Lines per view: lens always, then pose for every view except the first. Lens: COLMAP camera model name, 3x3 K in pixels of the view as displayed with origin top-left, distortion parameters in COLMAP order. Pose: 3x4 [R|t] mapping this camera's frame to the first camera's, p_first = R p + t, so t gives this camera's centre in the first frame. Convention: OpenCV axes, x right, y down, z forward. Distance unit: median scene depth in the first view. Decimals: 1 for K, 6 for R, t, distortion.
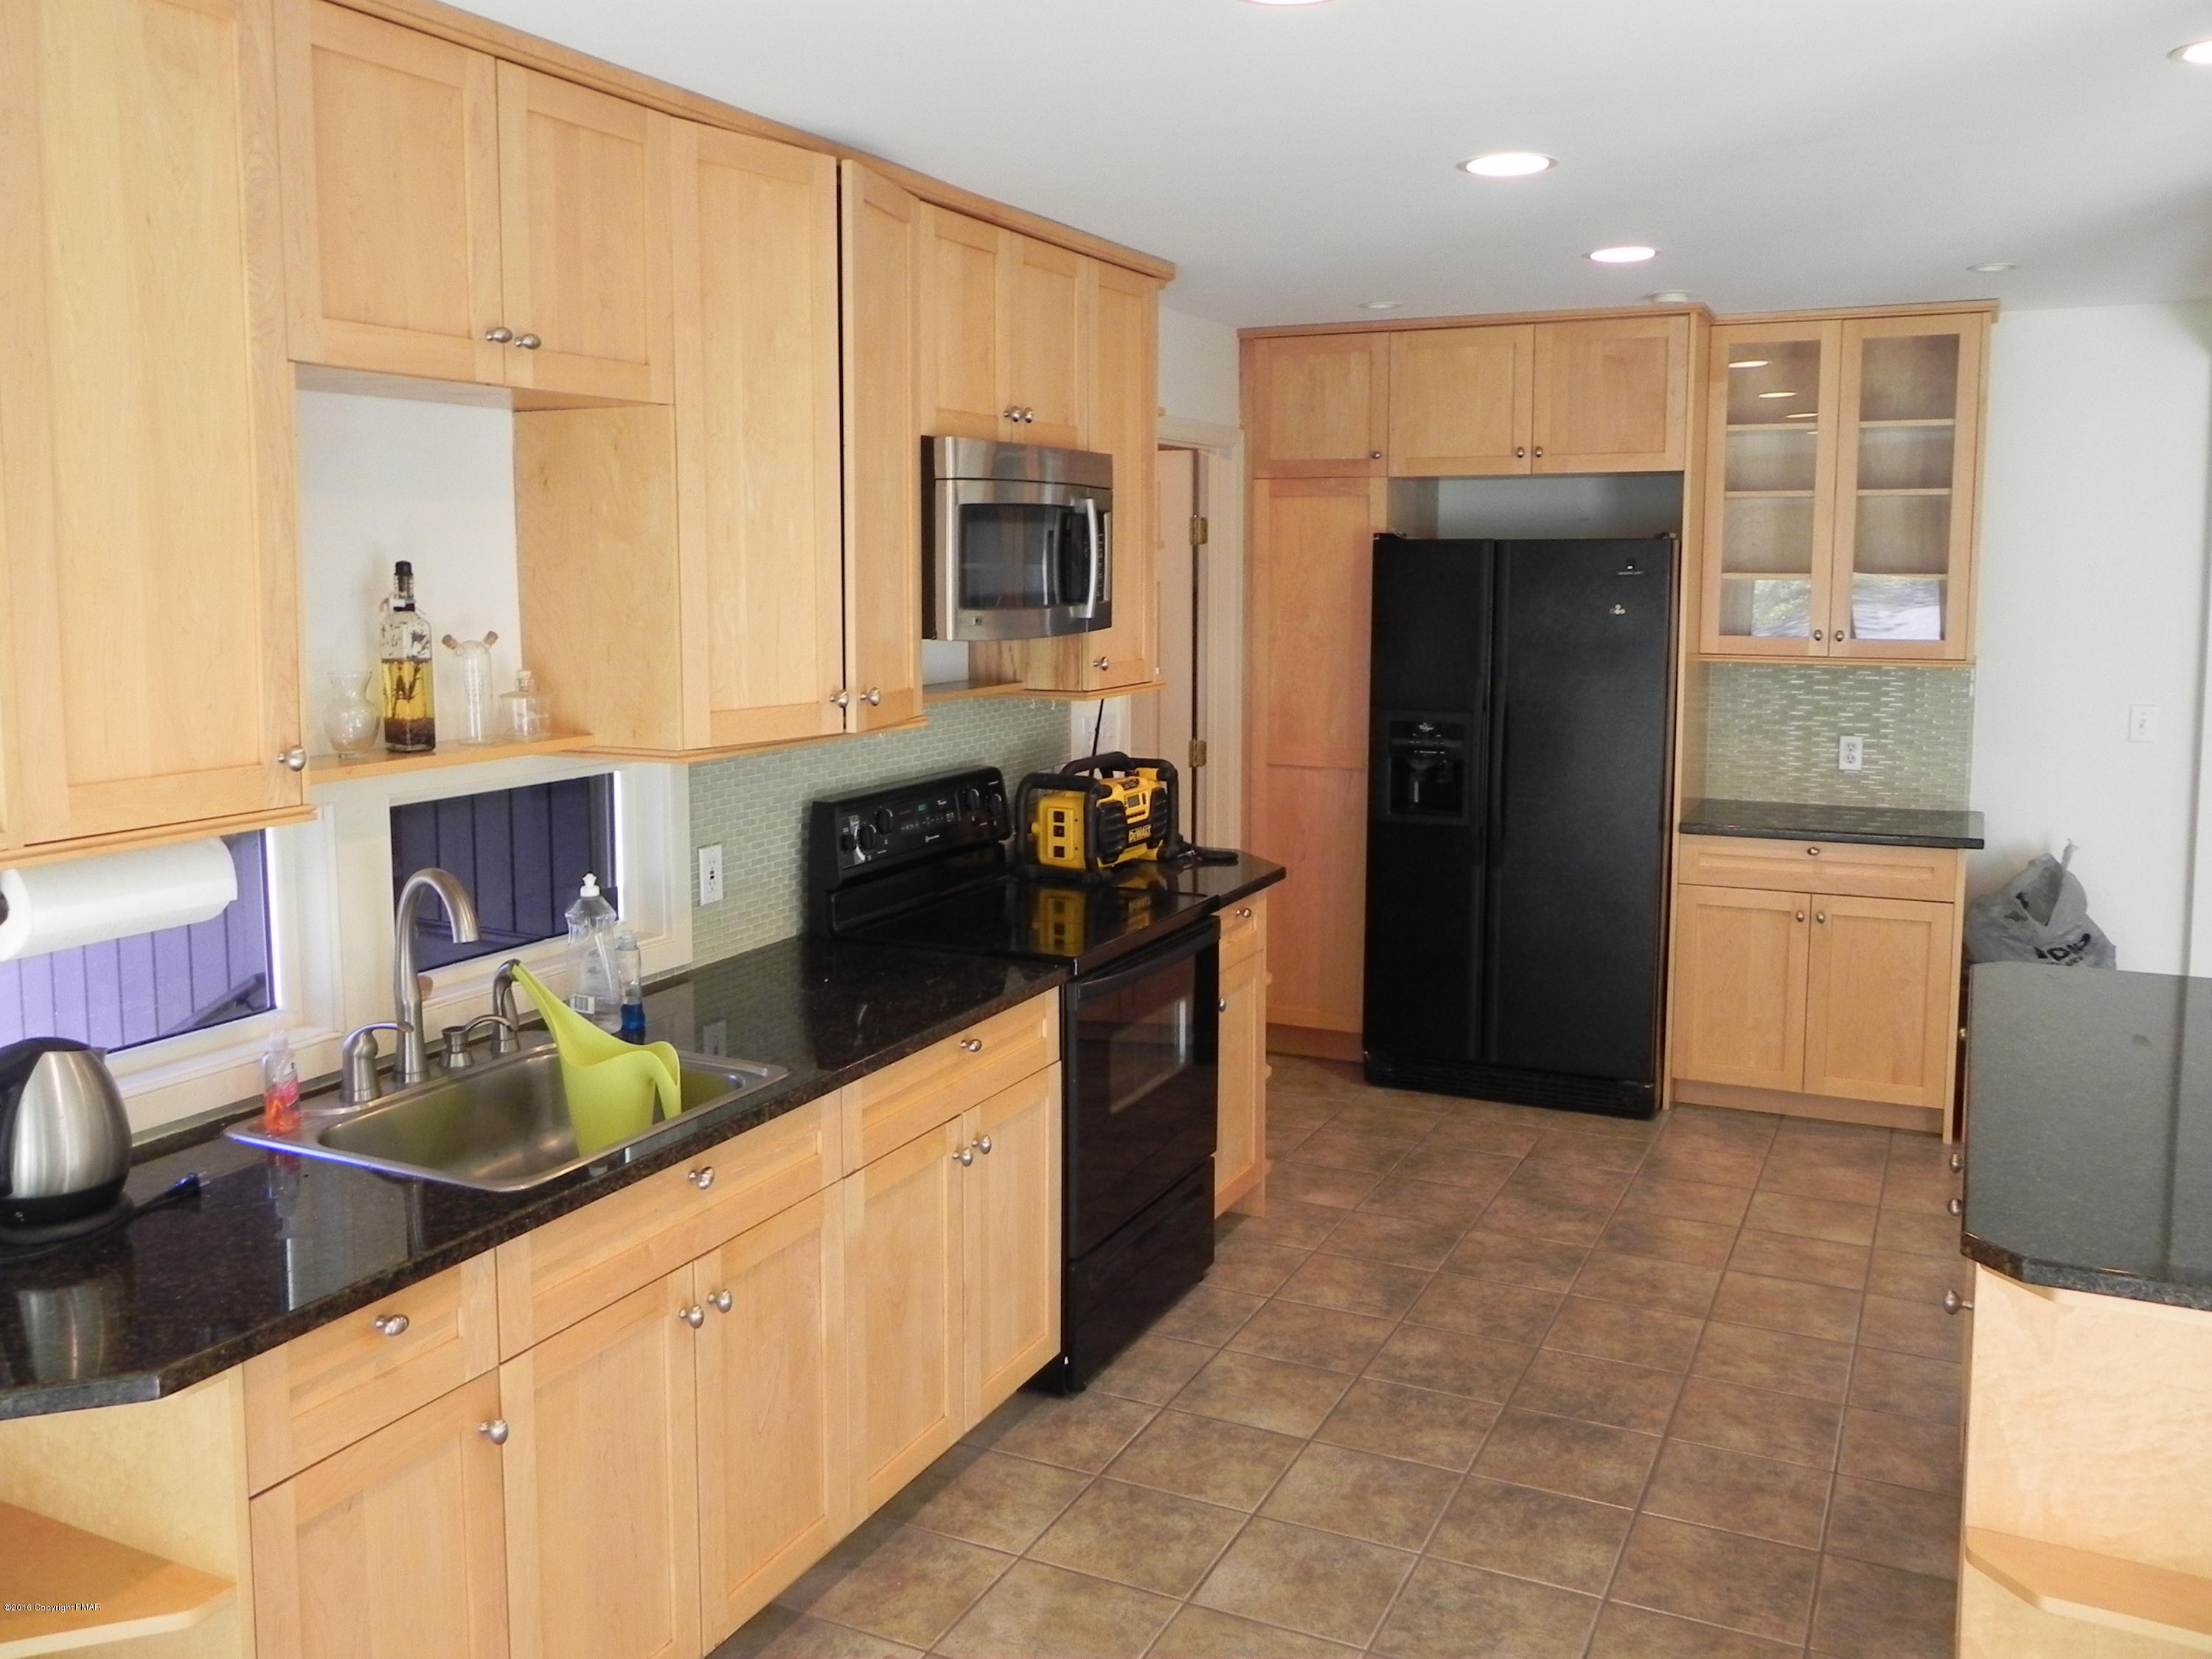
lens RADIAL K [[1852.4, 0, 1067.1], [0, 1852.4, 780.5], [0, 0, 1]] dist [-0.015785, -0.002093]
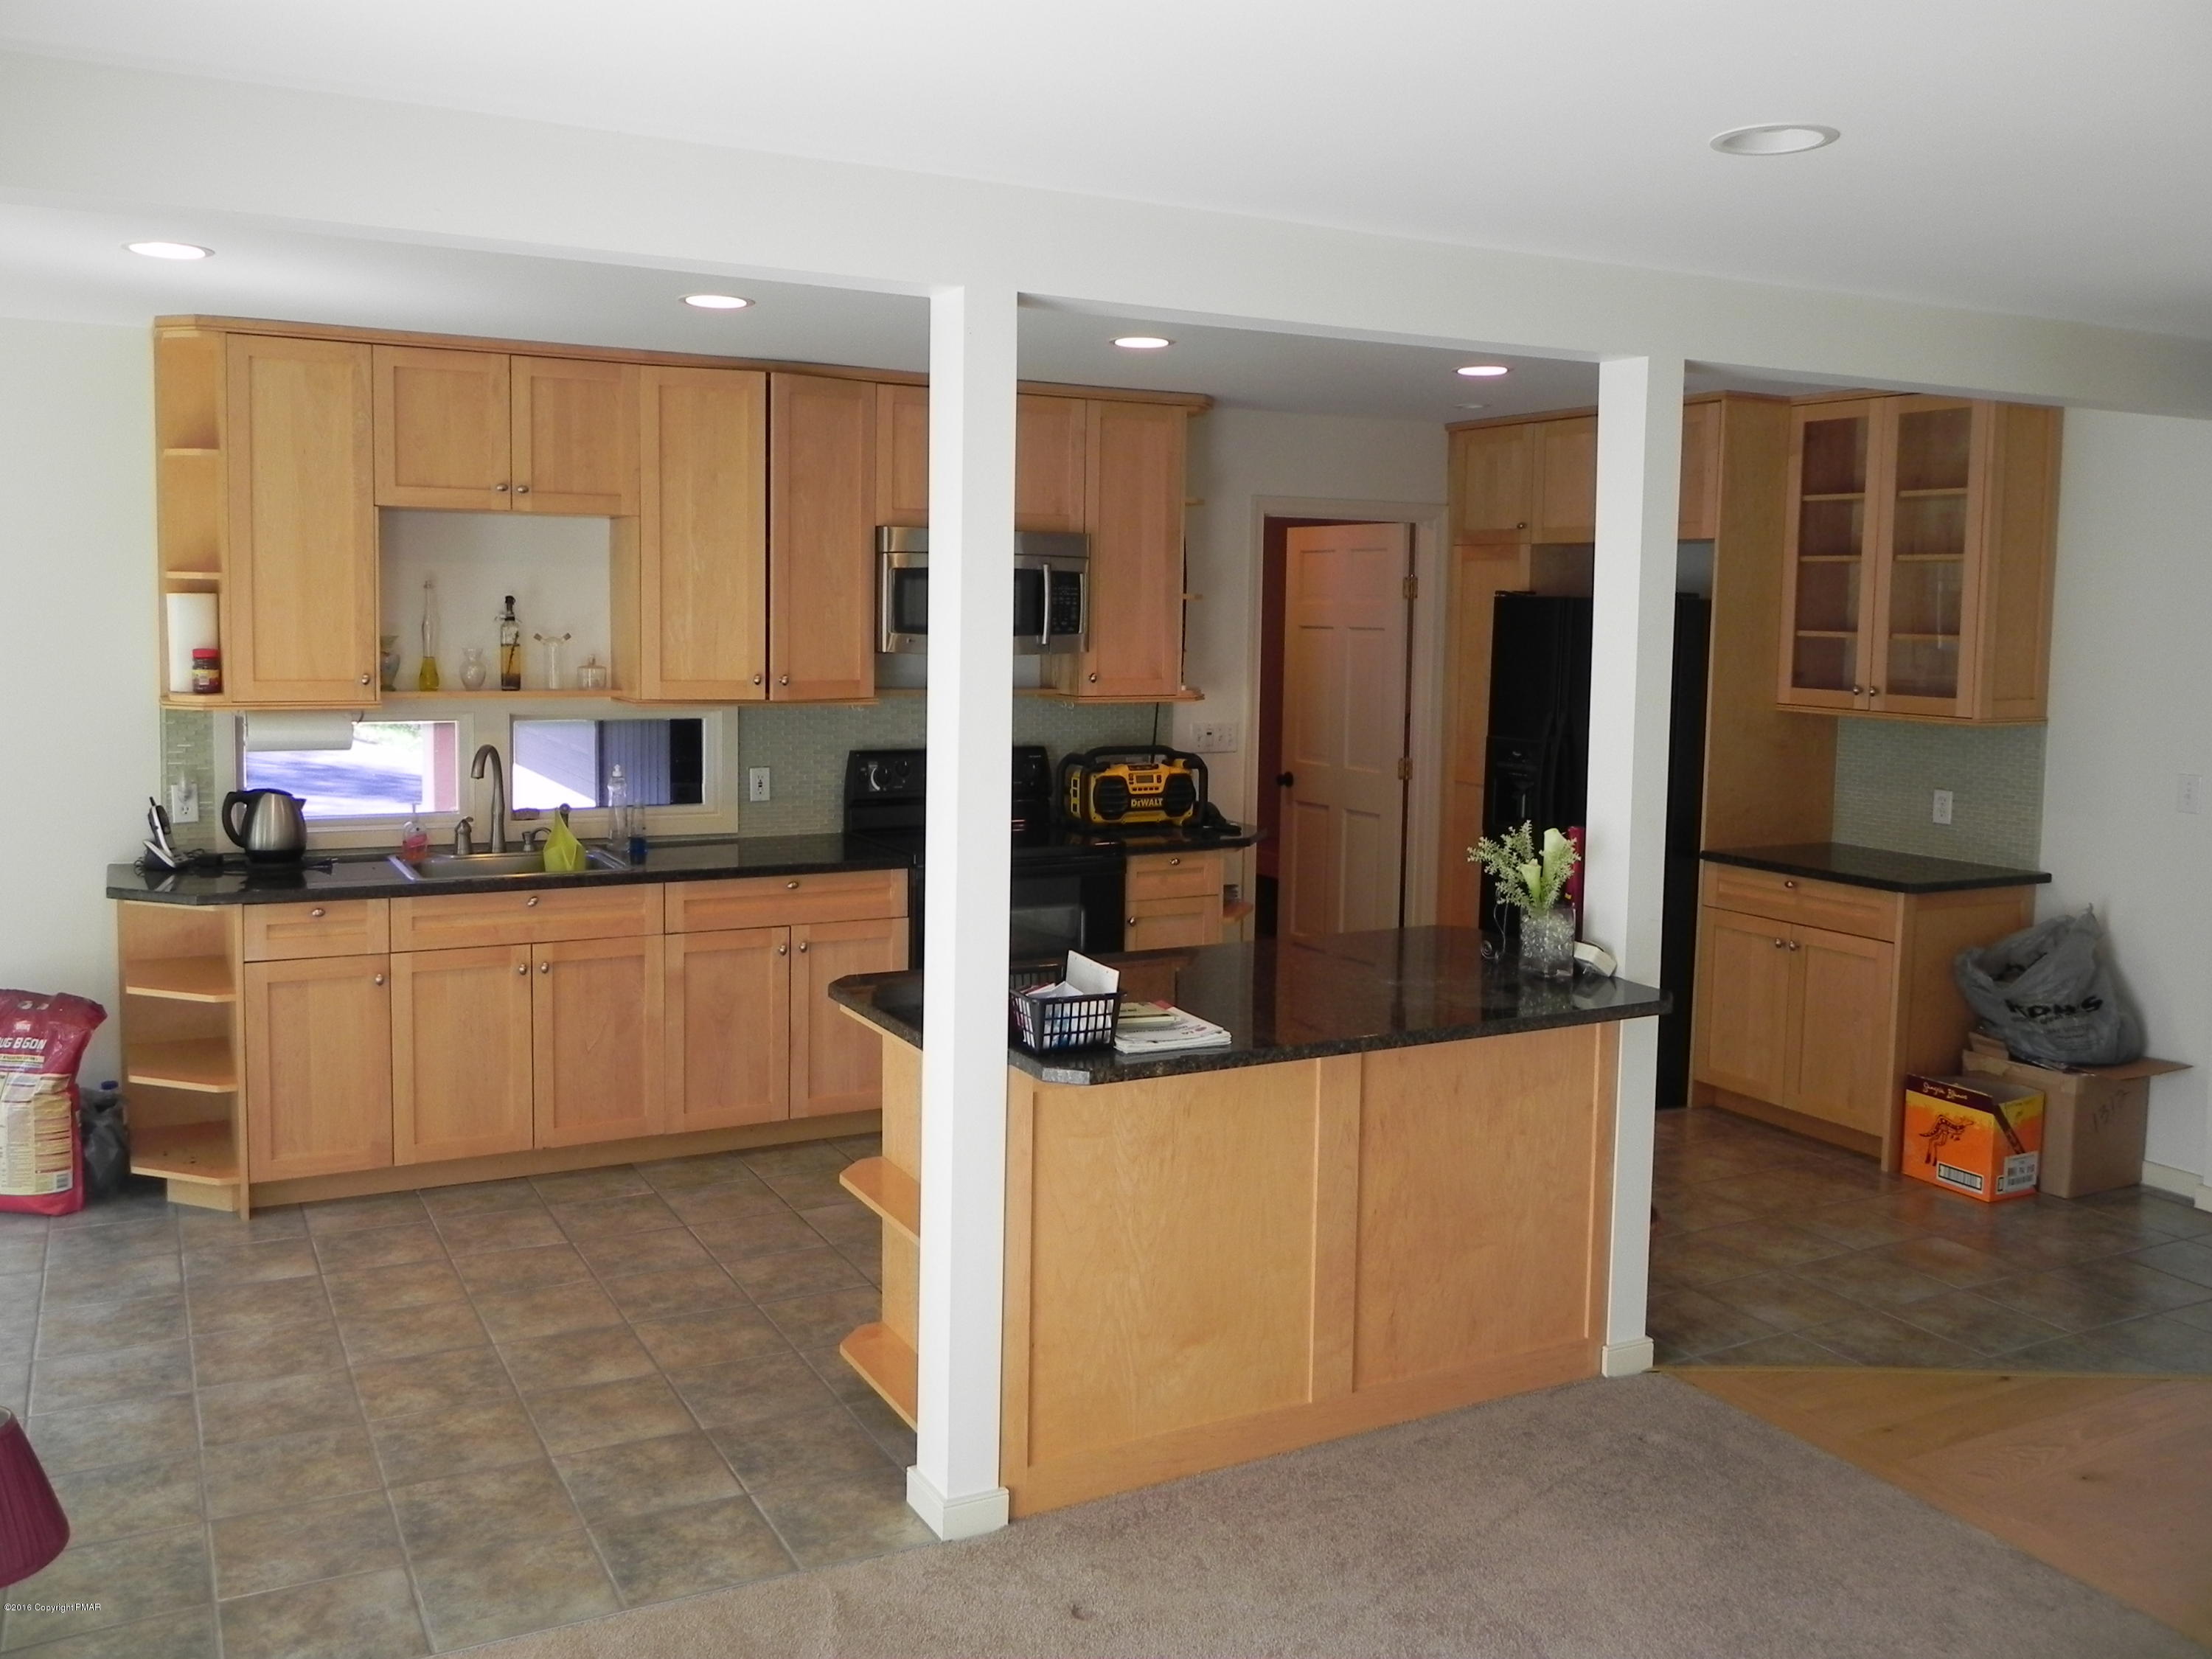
lens RADIAL K [[1852.4, 0, 1052.1], [0, 1852.4, 796.6], [0, 0, 1]] dist [-0.015785, -0.002093]
pose [[0.801558, 0.076522, -0.593001, 1.026965], [-0.088610, 0.996028, 0.008755, 0.023346], [0.591315, 0.045528, 0.805154, -0.209694]]
